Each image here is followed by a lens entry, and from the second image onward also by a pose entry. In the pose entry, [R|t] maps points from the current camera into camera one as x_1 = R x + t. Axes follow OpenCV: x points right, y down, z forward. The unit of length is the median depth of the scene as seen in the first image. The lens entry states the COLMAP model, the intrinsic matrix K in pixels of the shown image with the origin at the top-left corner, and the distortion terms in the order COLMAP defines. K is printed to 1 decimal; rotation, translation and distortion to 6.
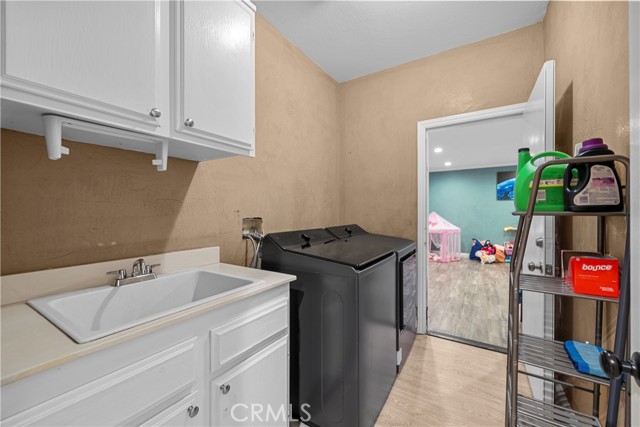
lens RADIAL K [[250.4, 0, 328.3], [0, 250.4, 214.0], [0, 0, 1]] dist [0.011078, -0.006760]
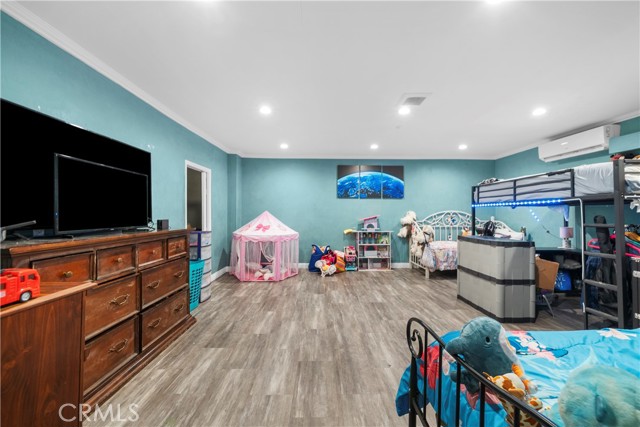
lens RADIAL K [[250.4, 0, 328.3], [0, 250.4, 214.0], [0, 0, 1]] dist [0.011078, -0.006760]
pose [[0.833064, 0.005915, 0.553145, 0.183372], [-0.007205, 0.999974, 0.000157, -0.000460], [-0.553129, -0.004117, 0.833085, 0.321424]]
